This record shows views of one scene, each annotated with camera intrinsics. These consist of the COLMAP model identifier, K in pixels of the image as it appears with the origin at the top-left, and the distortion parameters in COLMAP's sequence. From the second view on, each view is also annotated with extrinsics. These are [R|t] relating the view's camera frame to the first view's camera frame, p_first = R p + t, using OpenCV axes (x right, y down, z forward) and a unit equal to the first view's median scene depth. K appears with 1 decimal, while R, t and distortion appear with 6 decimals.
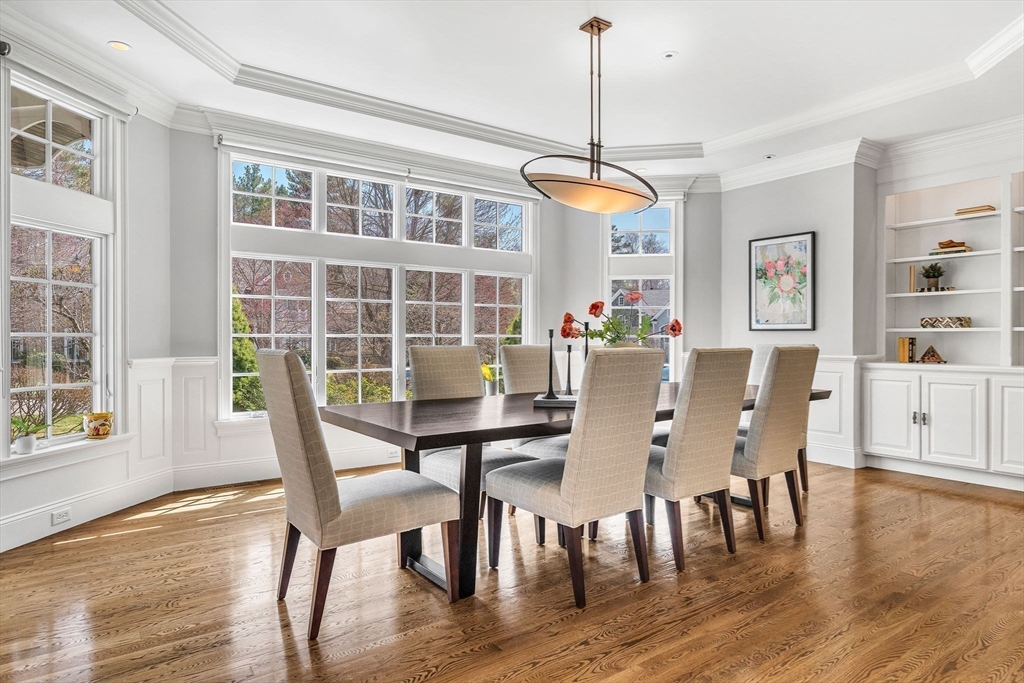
lens RADIAL K [[587.8, 0, 512.5], [0, 587.8, 337.5], [0, 0, 1]] dist [0.007738, 0.002429]
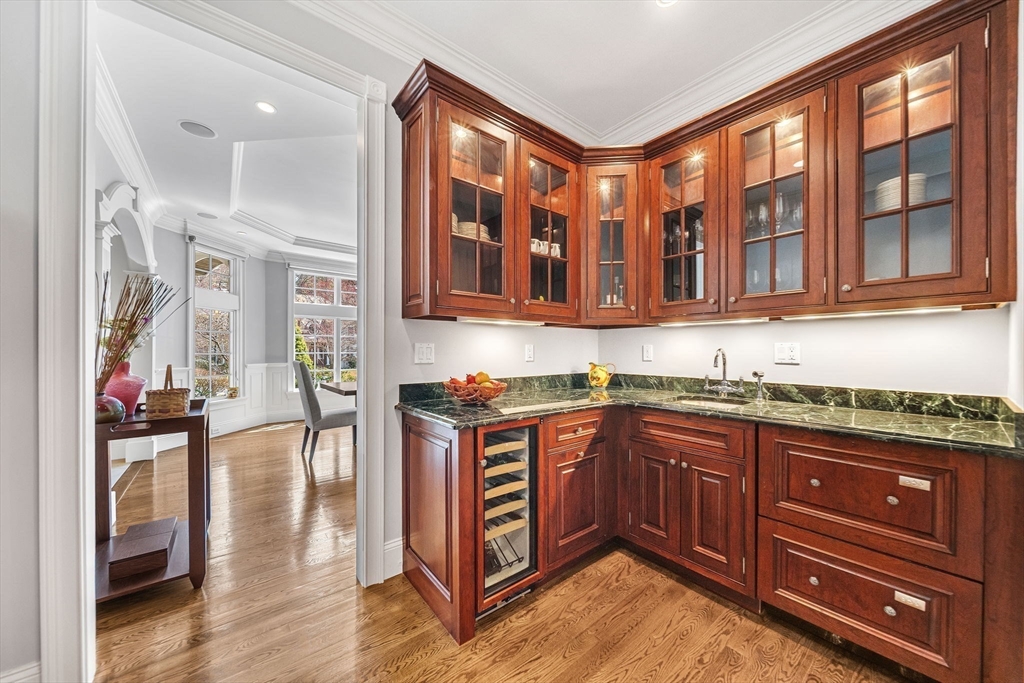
lens RADIAL K [[360.6, 0, 511.4], [0, 360.6, 350.3], [0, 0, 1]] dist [-0.000151, 0.000039]
pose [[0.998882, 0.000247, 0.047269, 0.290334], [-0.000156, 0.999998, -0.001944, -0.013248], [-0.047269, 0.001934, 0.998880, -0.412913]]
